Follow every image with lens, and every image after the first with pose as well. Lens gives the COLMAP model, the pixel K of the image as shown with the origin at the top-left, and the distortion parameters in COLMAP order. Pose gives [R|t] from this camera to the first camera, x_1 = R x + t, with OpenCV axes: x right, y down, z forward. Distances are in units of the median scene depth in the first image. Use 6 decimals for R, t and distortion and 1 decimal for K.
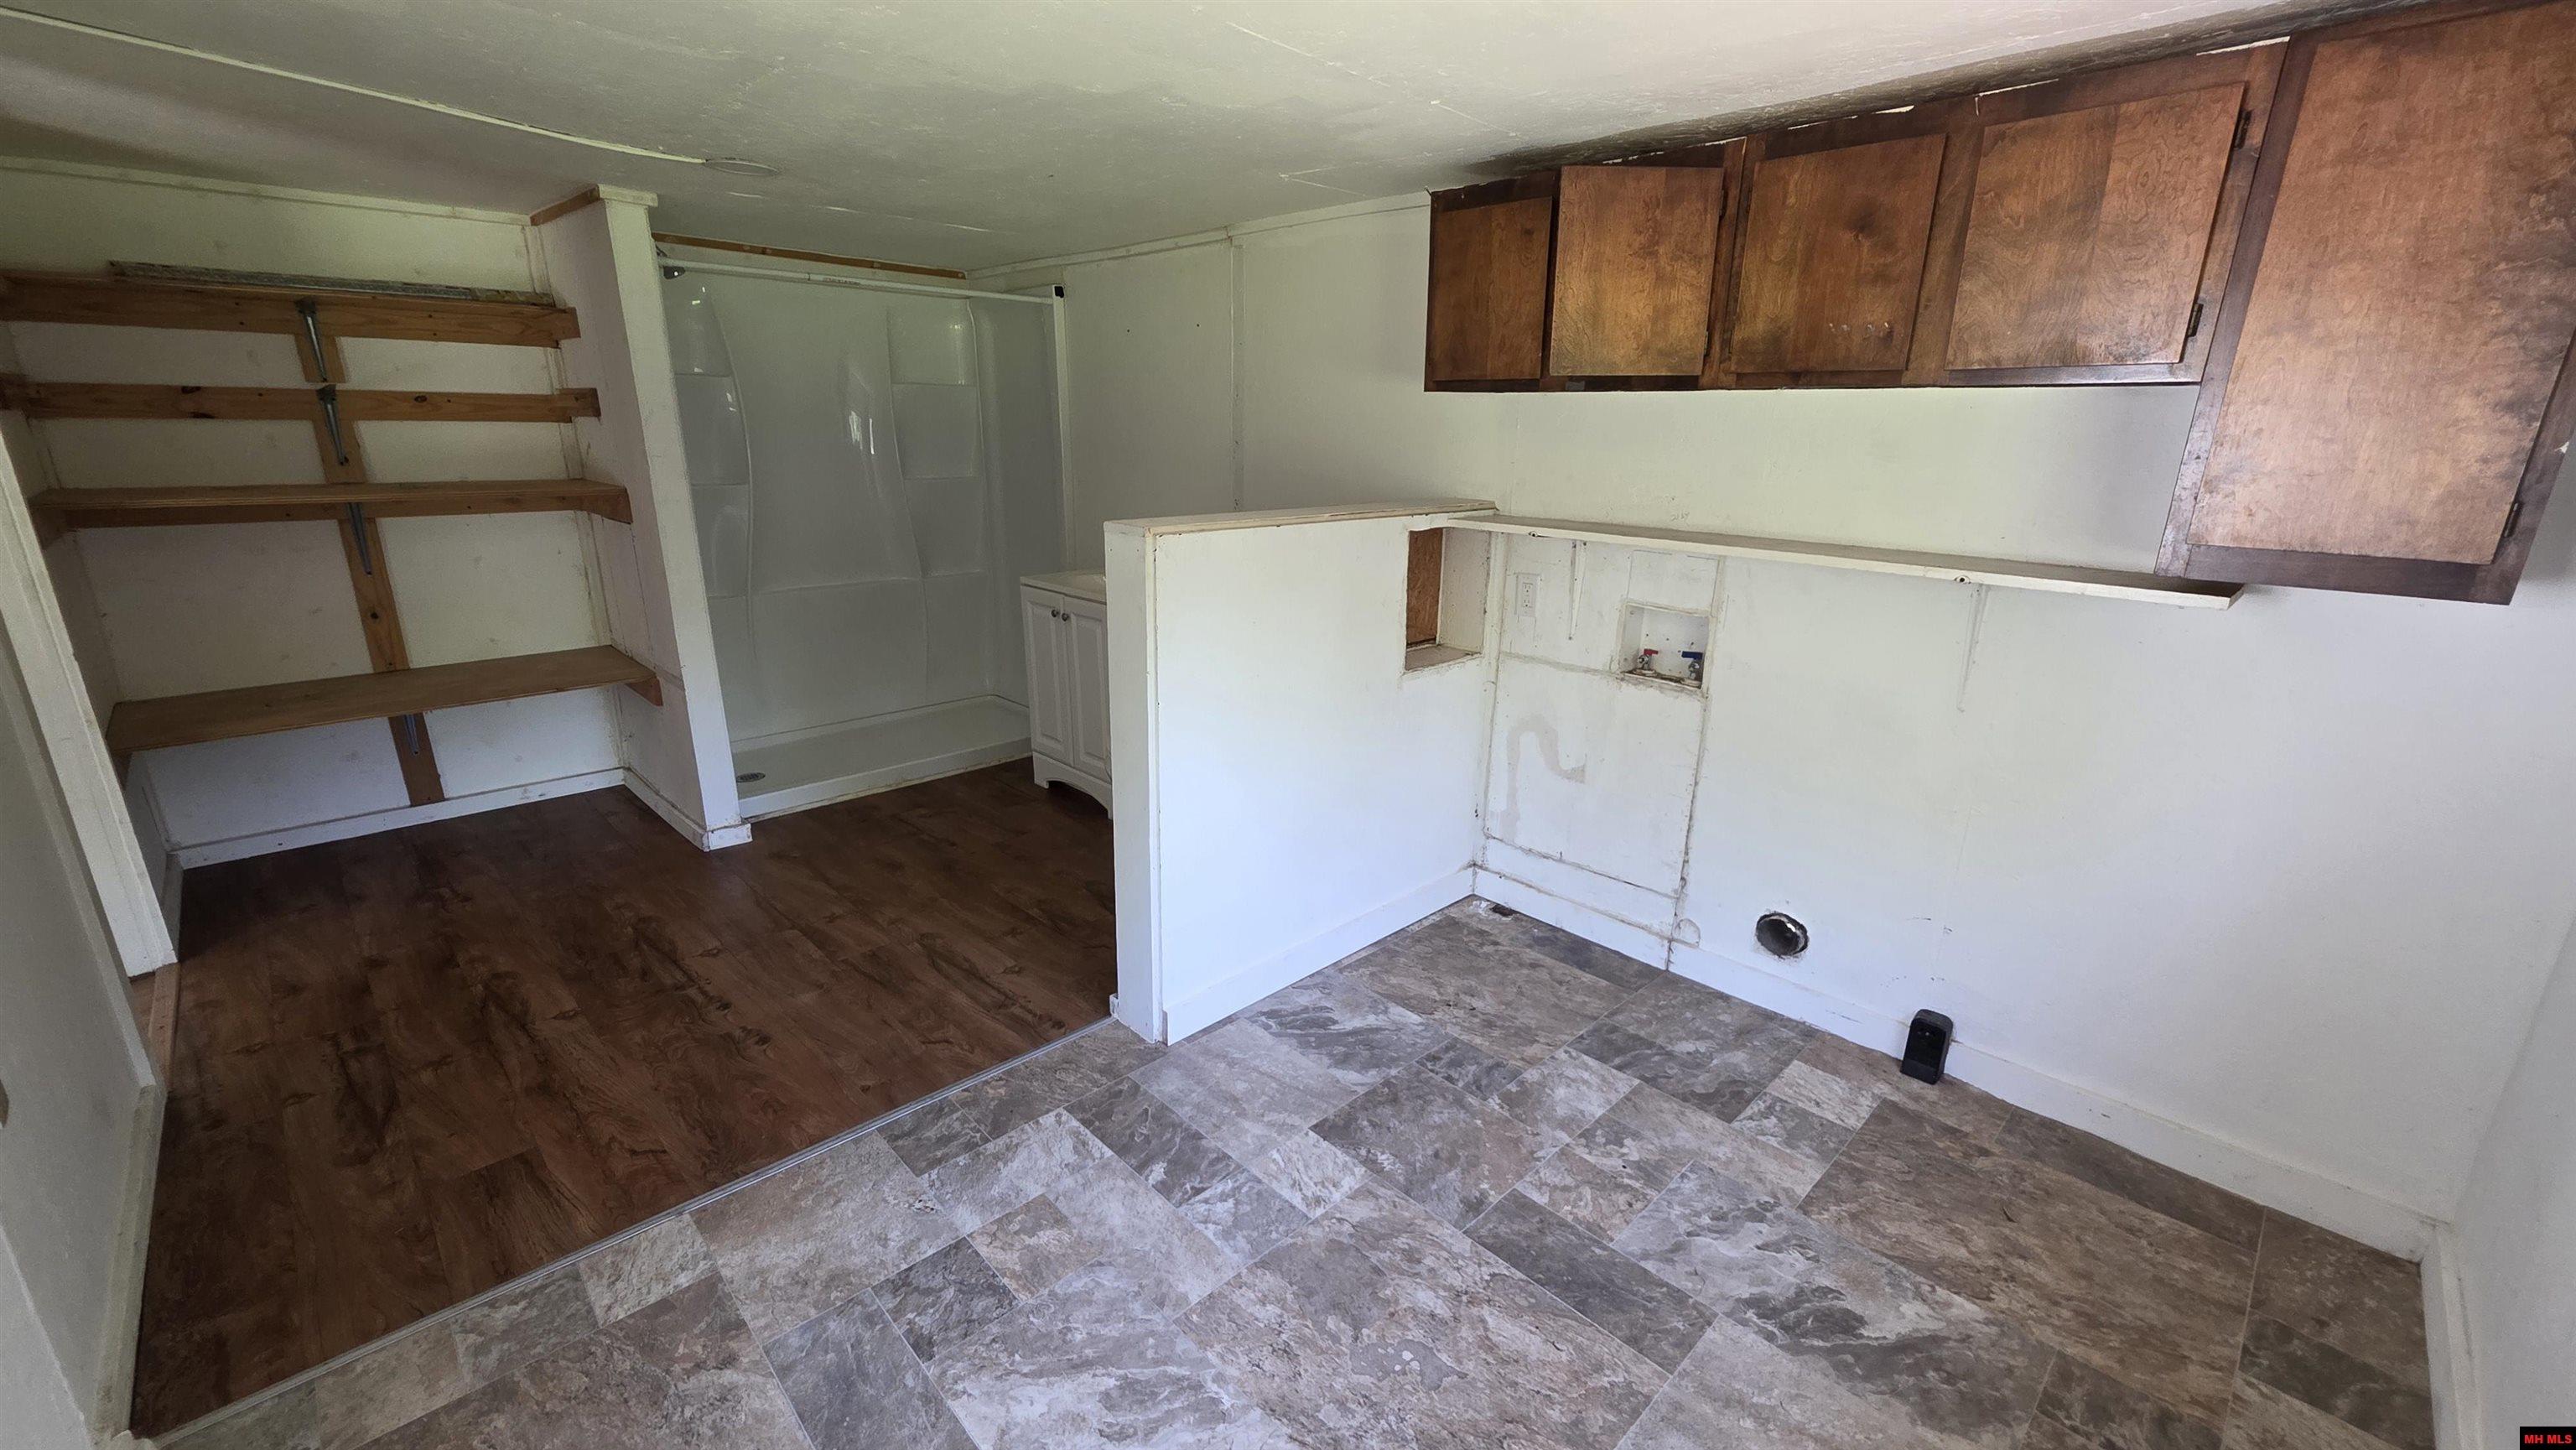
lens RADIAL K [[1027.1, 0, 1298.5], [0, 1027.1, 735.3], [0, 0, 1]] dist [0.003045, -0.000260]
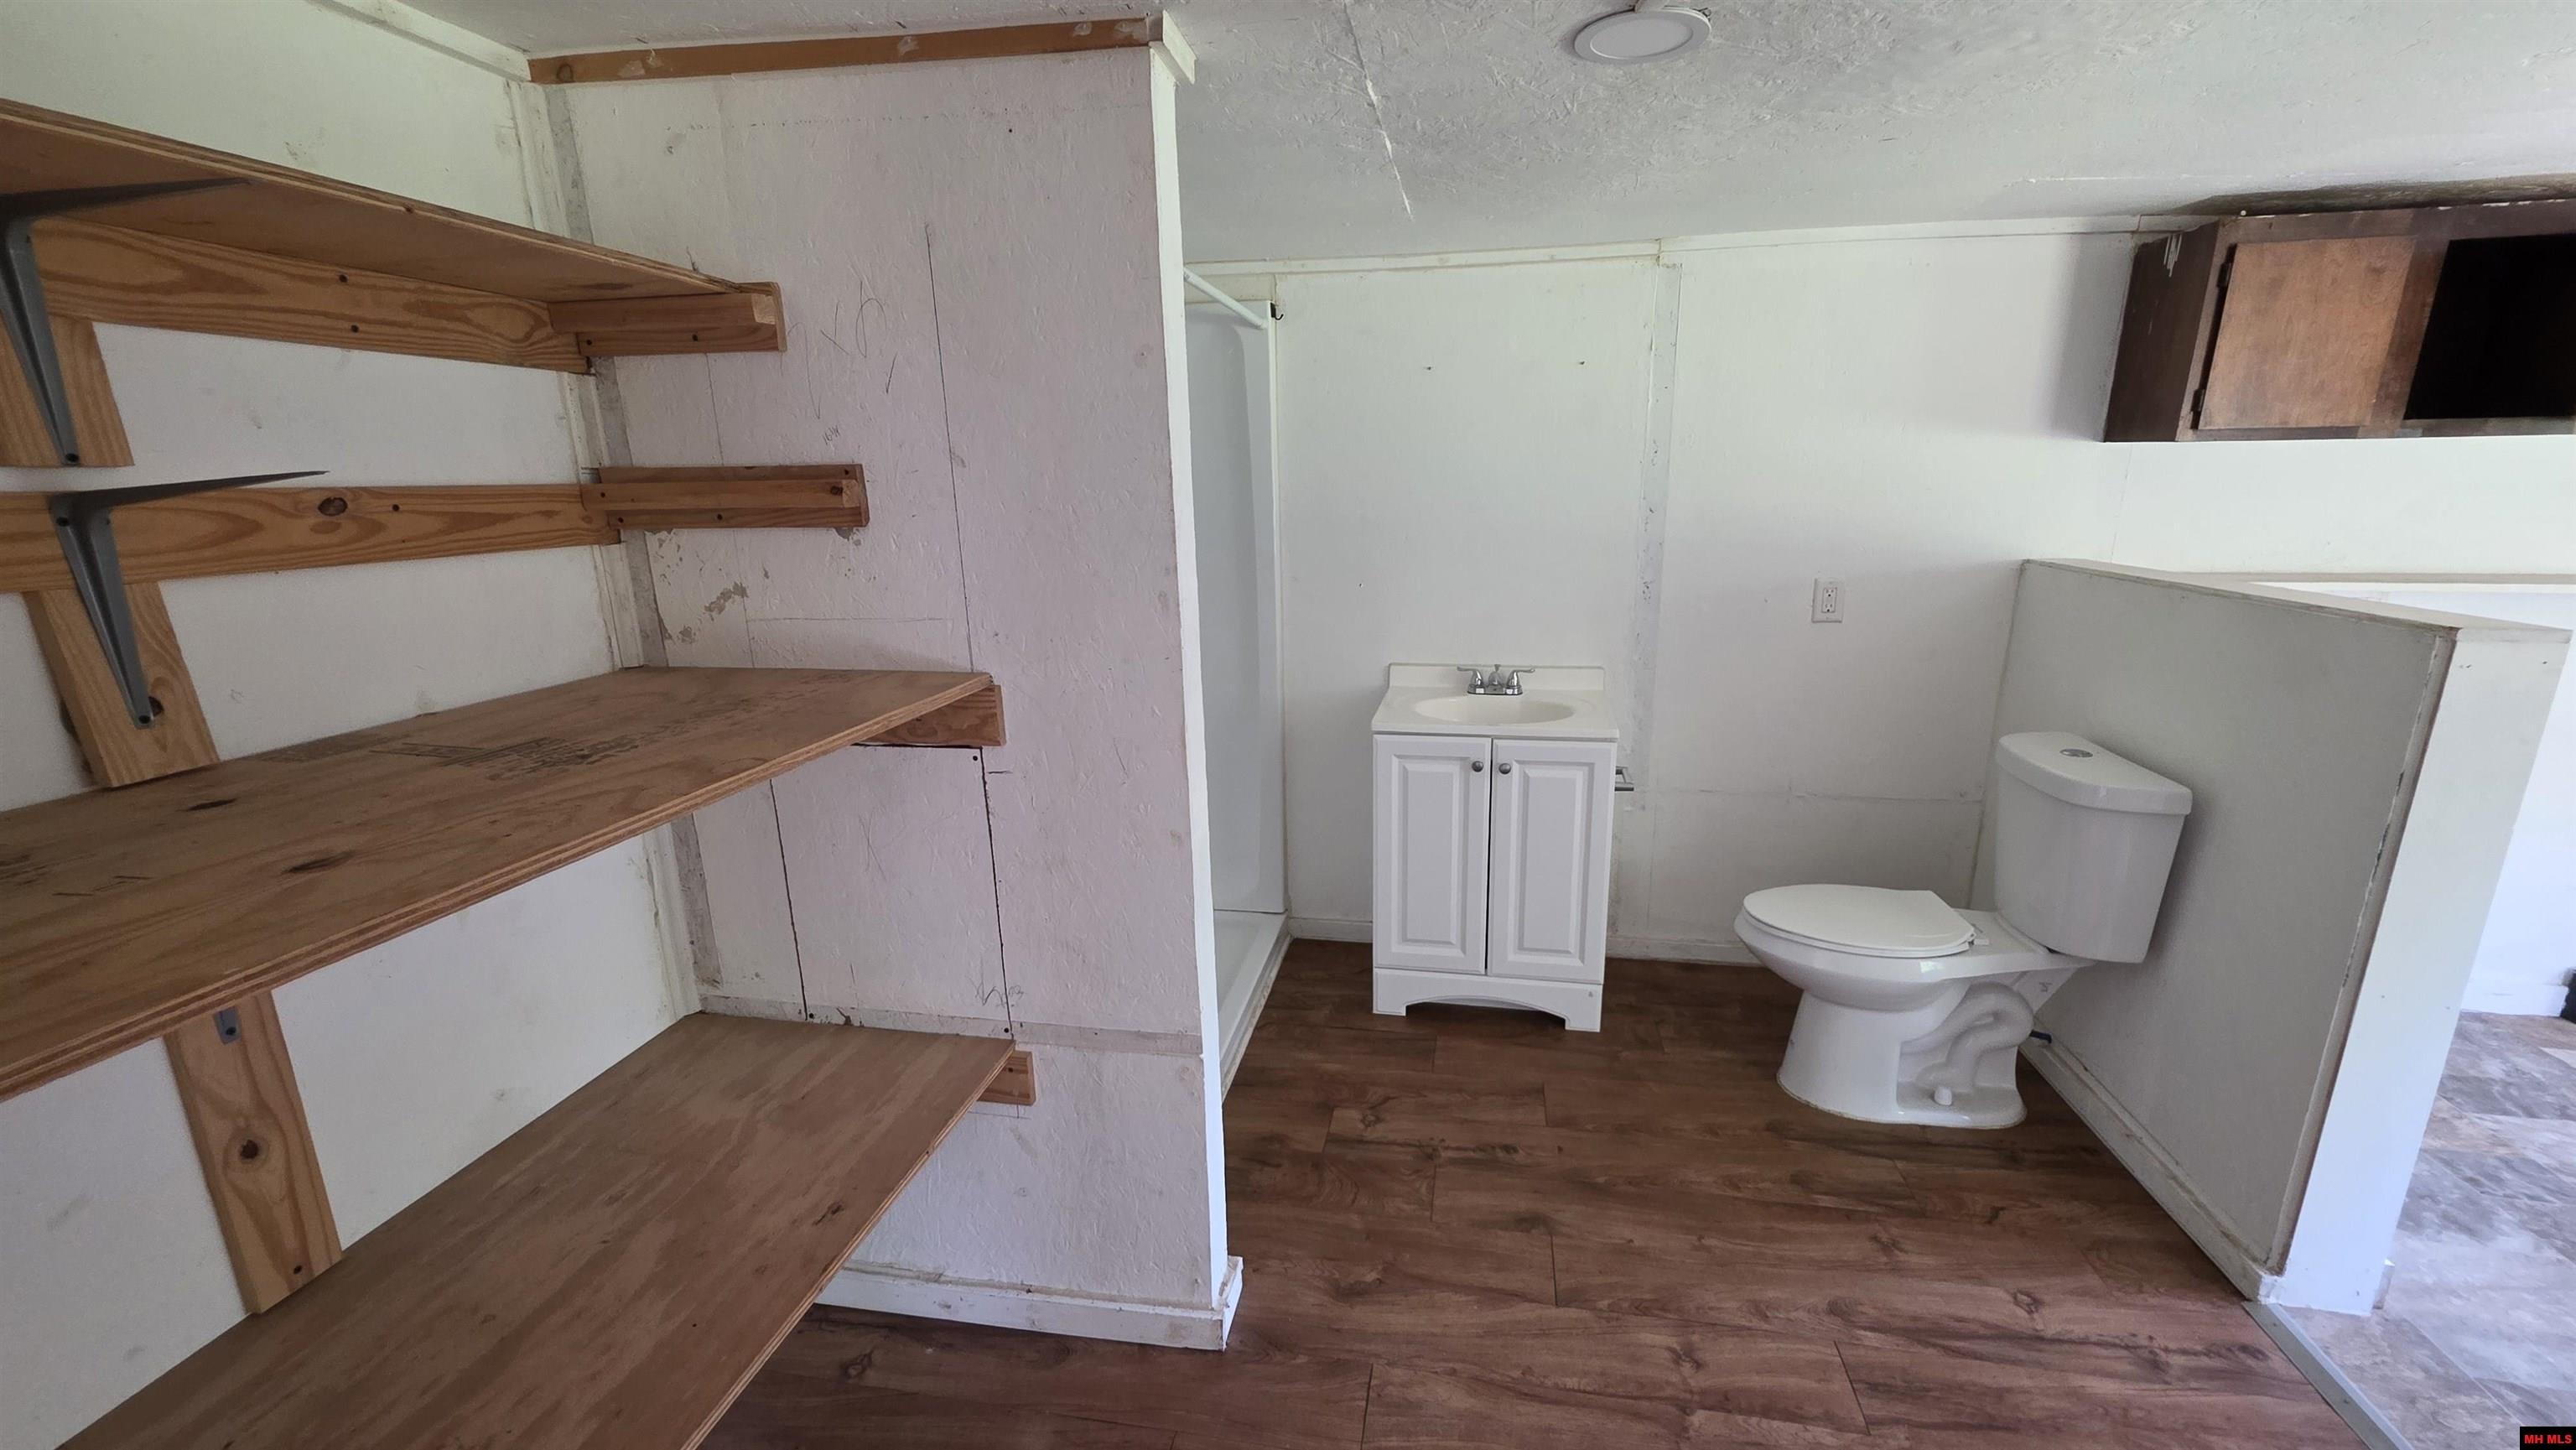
lens RADIAL K [[1027.1, 0, 1298.5], [0, 1027.1, 735.3], [0, 0, 1]] dist [0.003045, -0.000260]
pose [[0.823159, -0.168219, 0.542321, -1.004205], [0.192823, 0.981164, 0.011666, -0.241296], [-0.534068, 0.094969, 0.840091, 0.678092]]
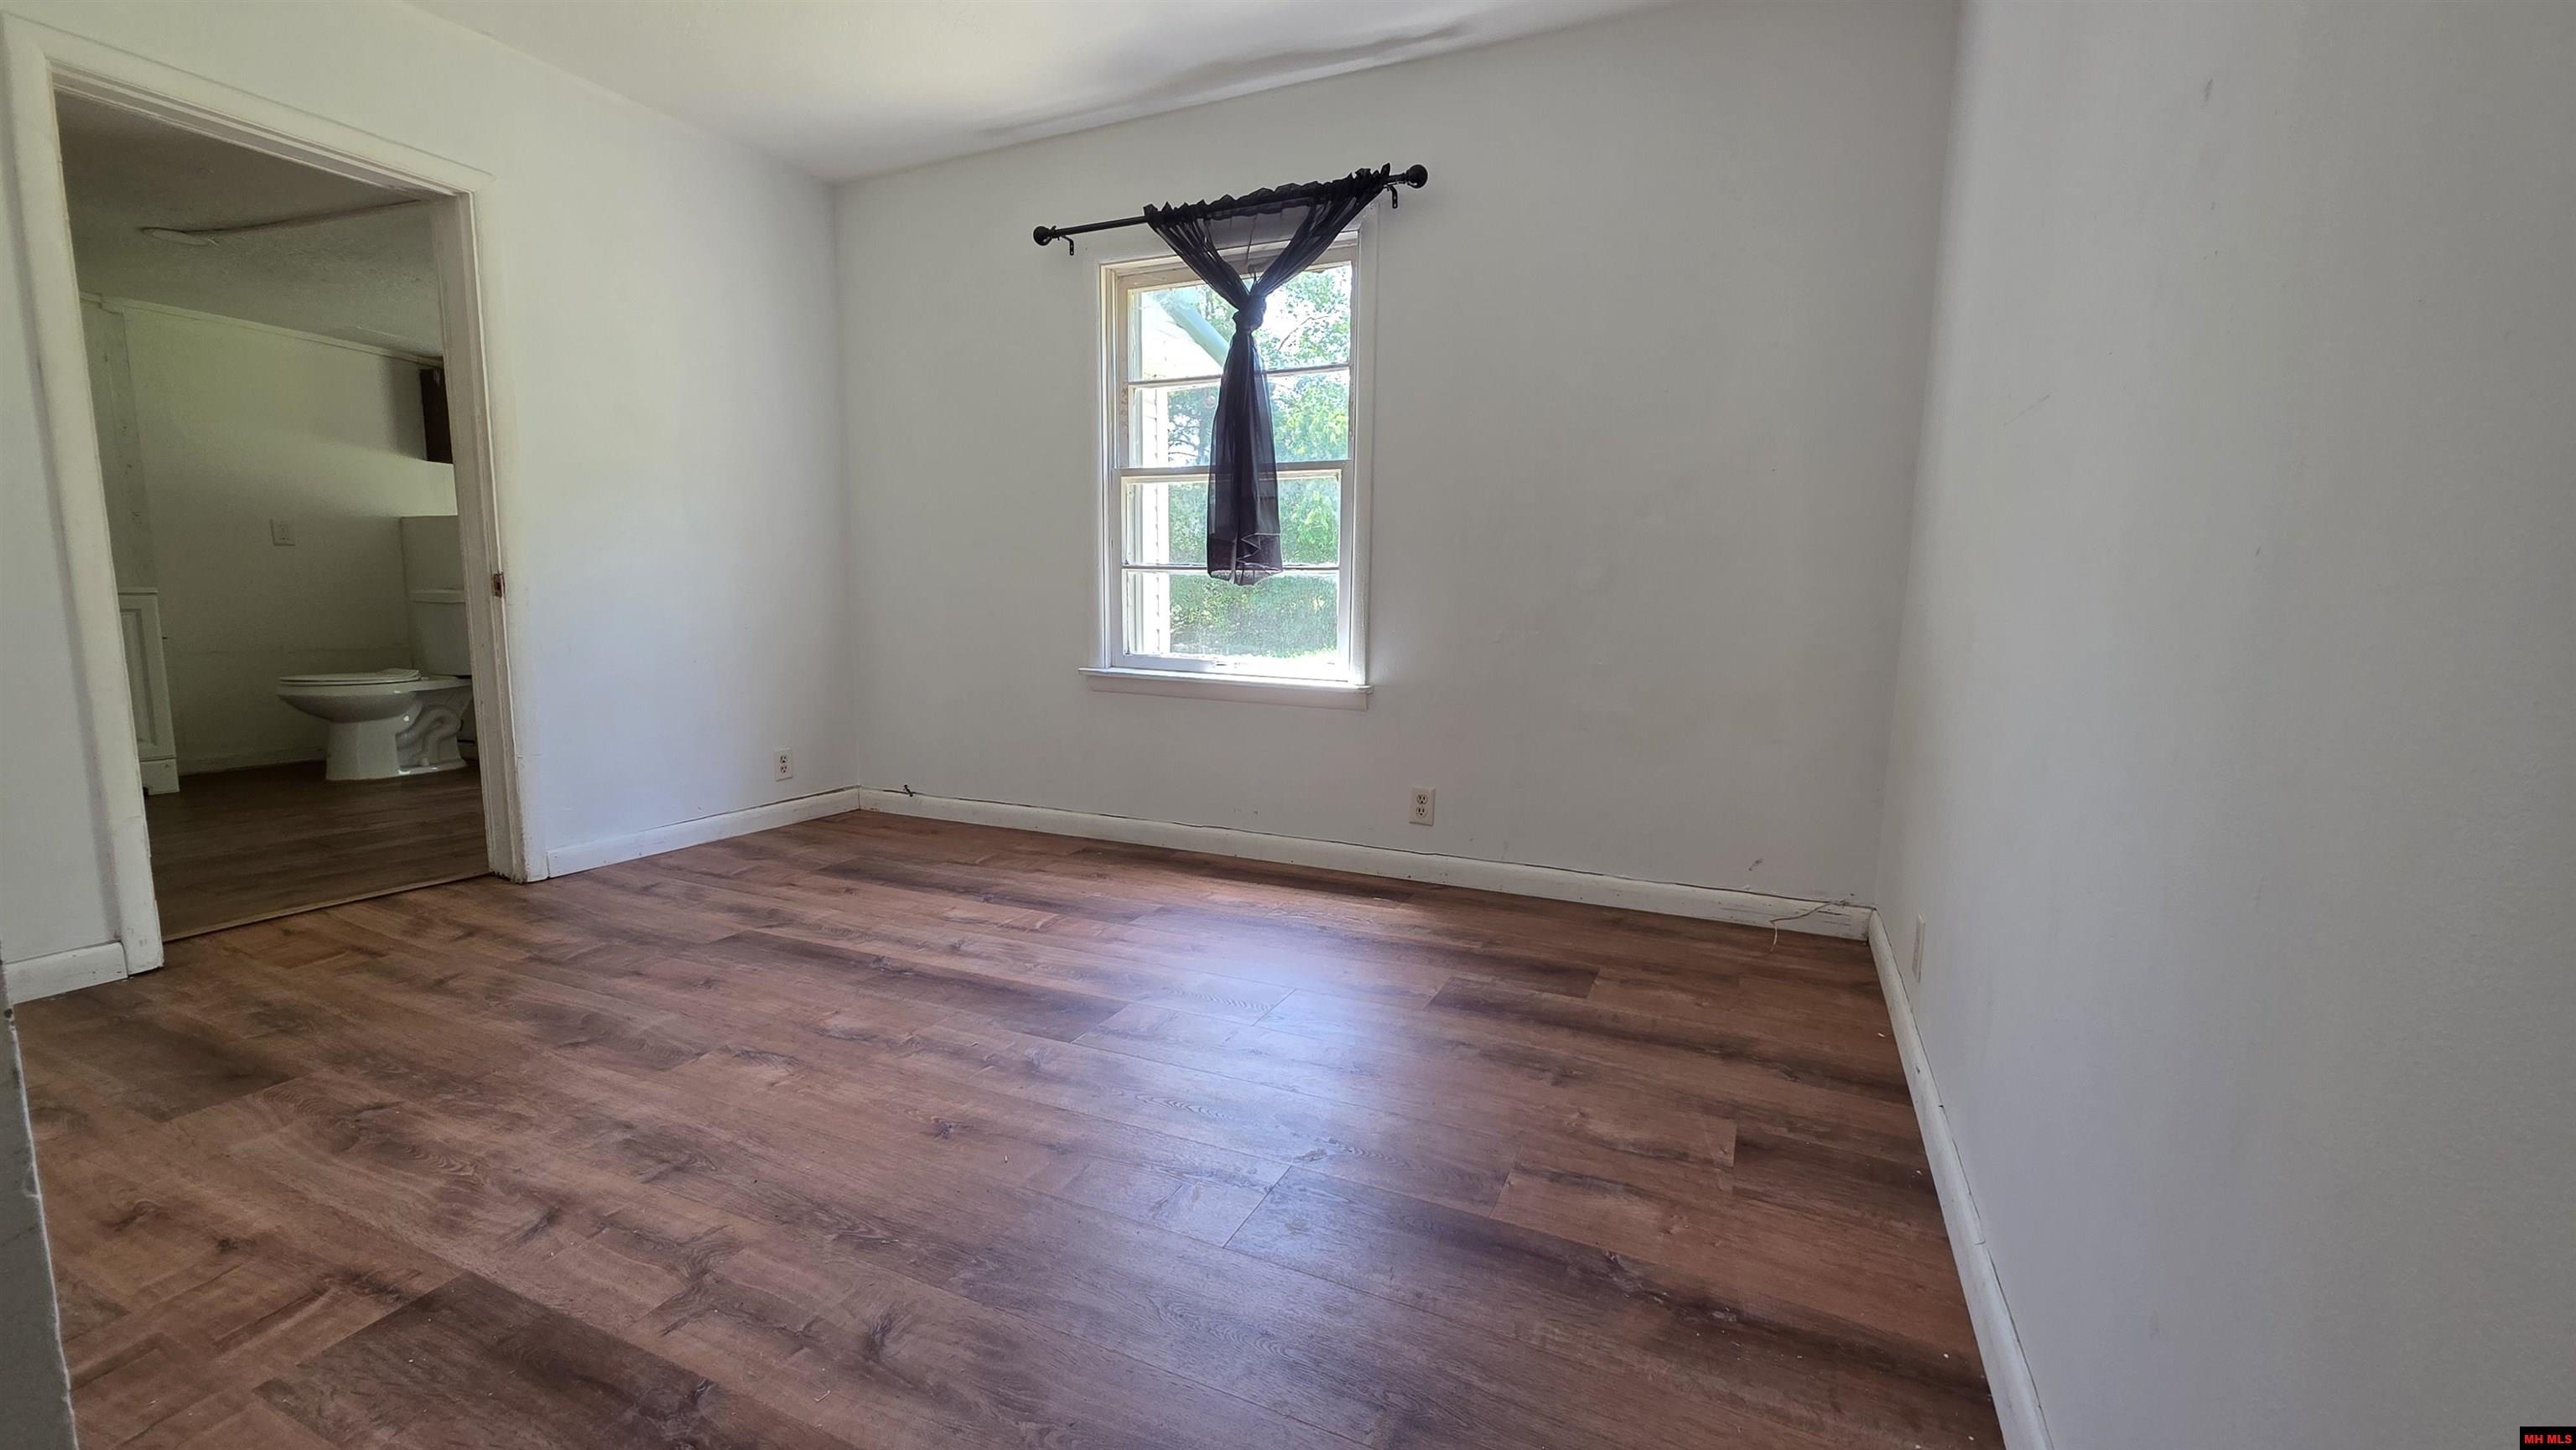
lens RADIAL K [[1027.1, 0, 1298.5], [0, 1027.1, 735.3], [0, 0, 1]] dist [0.003045, -0.000260]
pose [[-0.343136, -0.140093, 0.928780, -2.338414], [0.249103, 0.939835, 0.233791, 0.105151], [-0.905652, 0.311584, -0.287594, 0.264386]]
